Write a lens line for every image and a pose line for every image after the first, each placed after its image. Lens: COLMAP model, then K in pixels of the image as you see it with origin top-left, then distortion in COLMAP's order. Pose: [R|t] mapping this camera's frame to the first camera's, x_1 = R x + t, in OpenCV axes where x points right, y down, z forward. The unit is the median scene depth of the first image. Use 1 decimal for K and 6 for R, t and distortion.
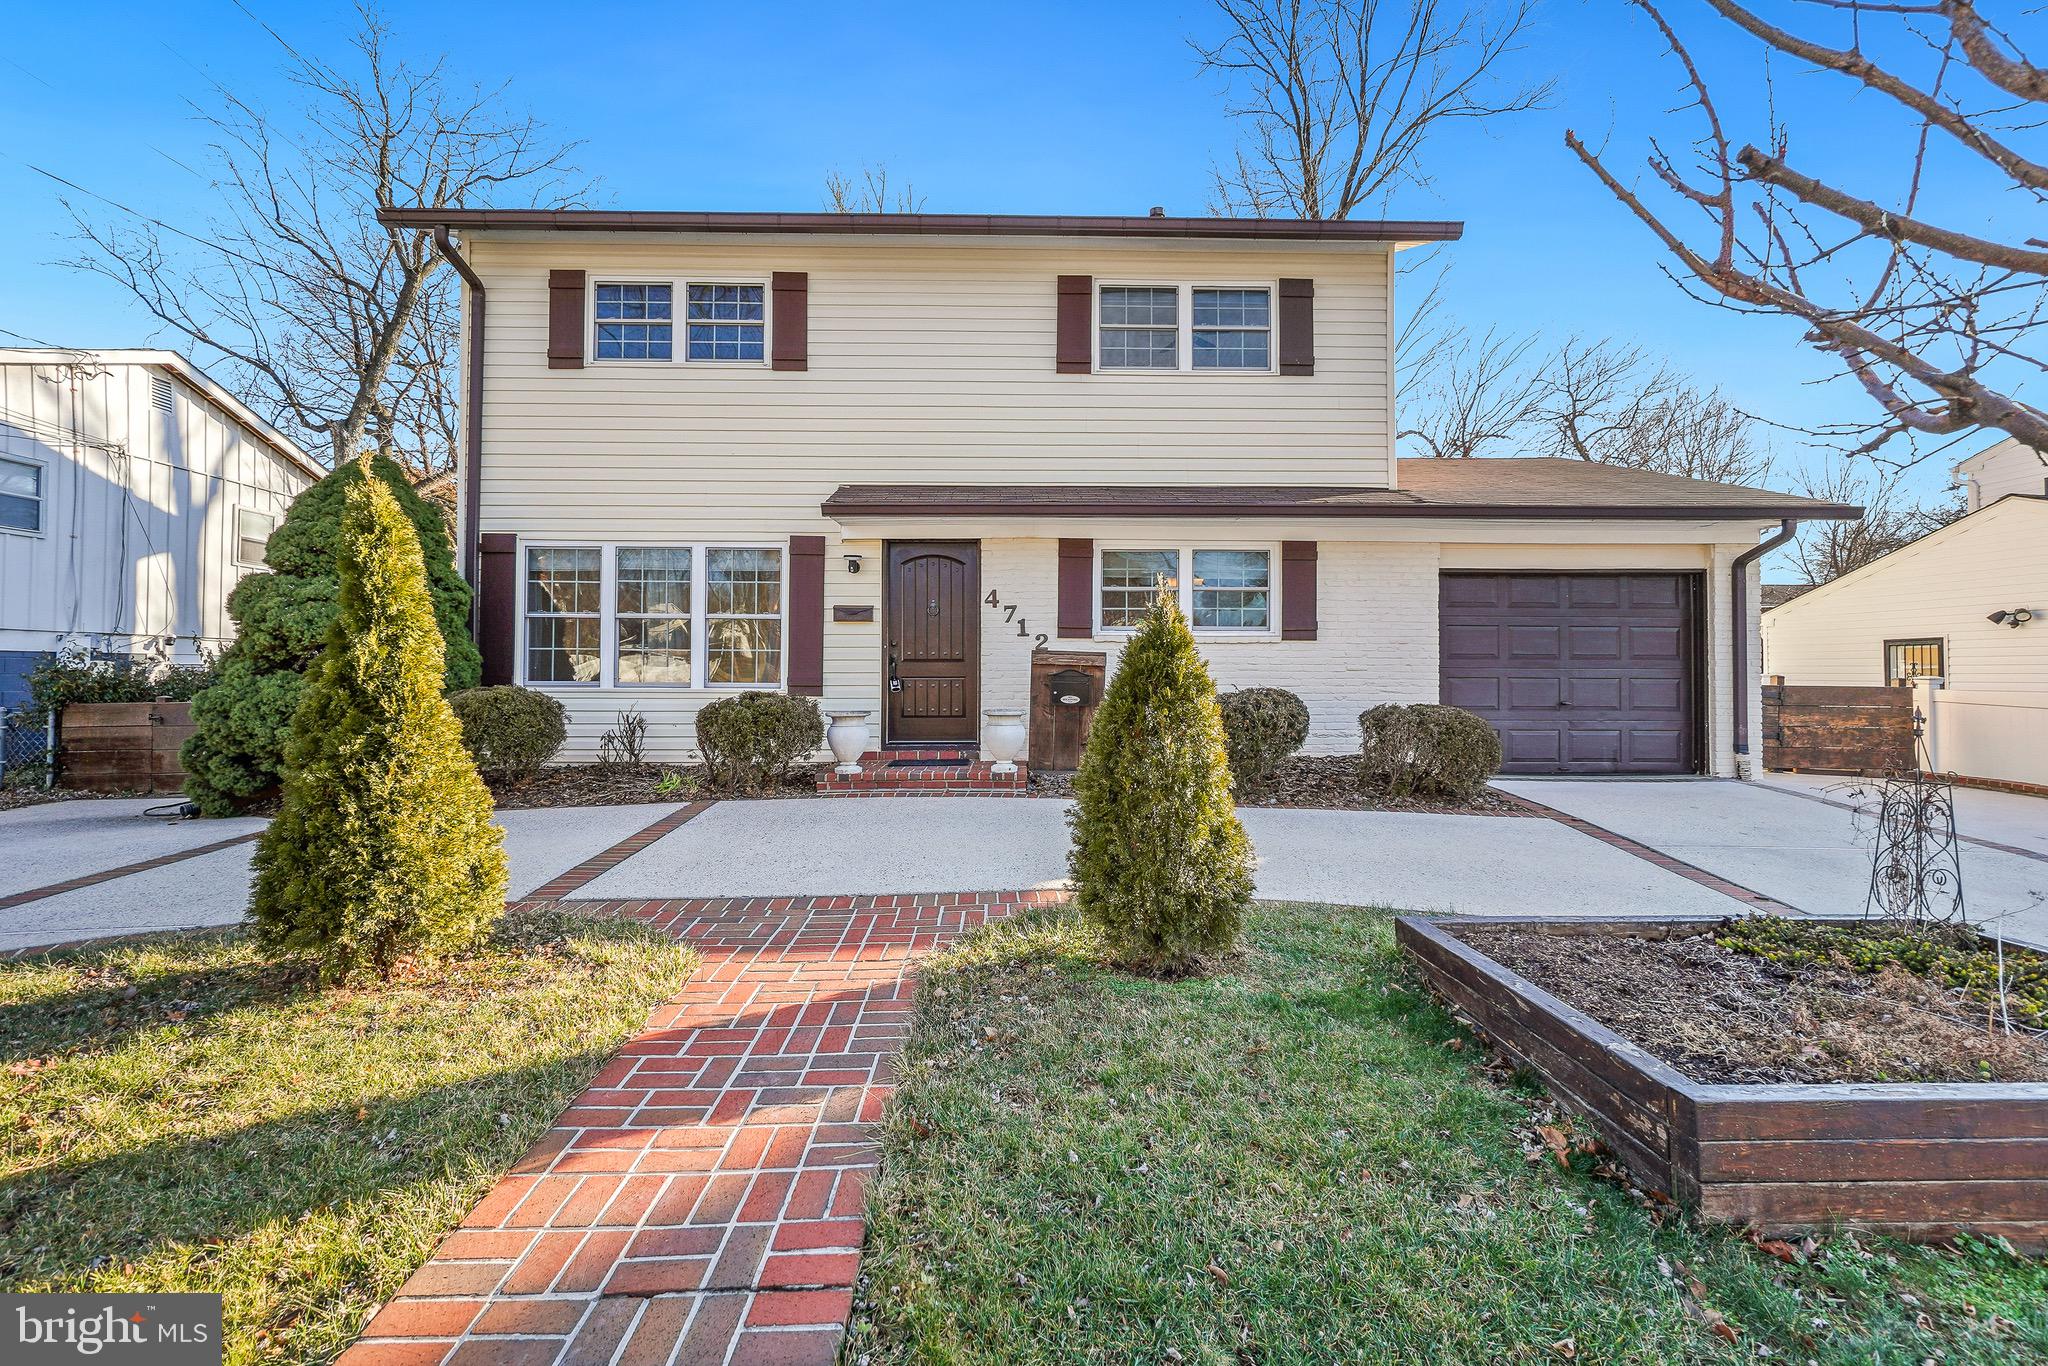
lens RADIAL K [[981.0, 0, 1021.1], [0, 981.0, 667.5], [0, 0, 1]] dist [0.004323, 0.001103]
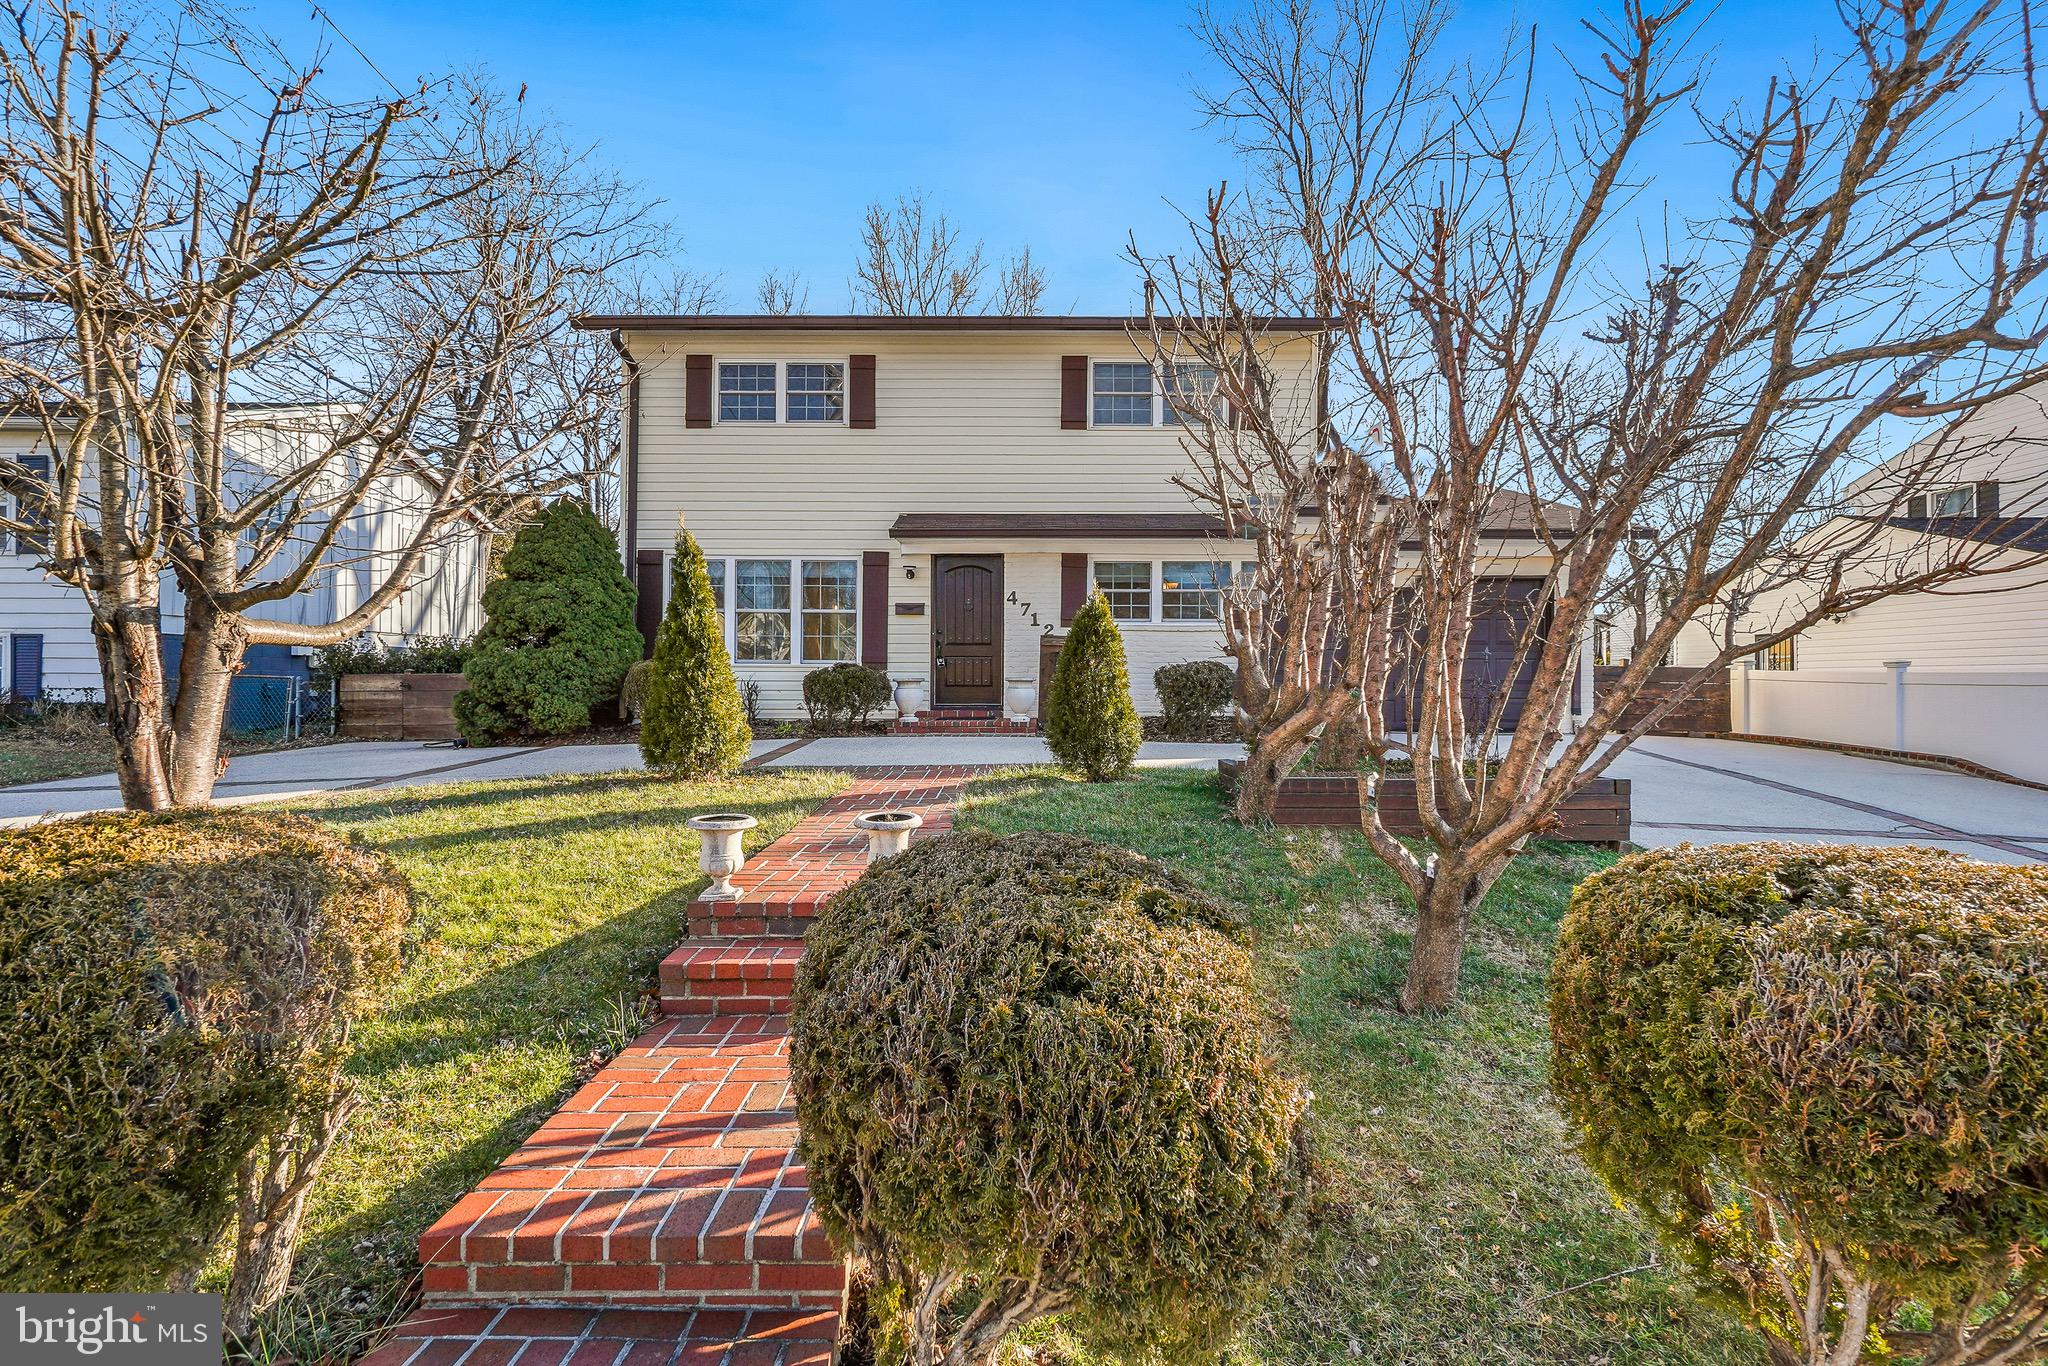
lens RADIAL K [[918.7, 0, 1033.1], [0, 918.7, 684.7], [0, 0, 1]] dist [-0.001349, -0.000054]
pose [[0.999899, 0.001324, -0.014156, 0.017104], [-0.001075, 0.999844, 0.017617, 0.026920], [0.014177, -0.017600, 0.999745, -0.267309]]
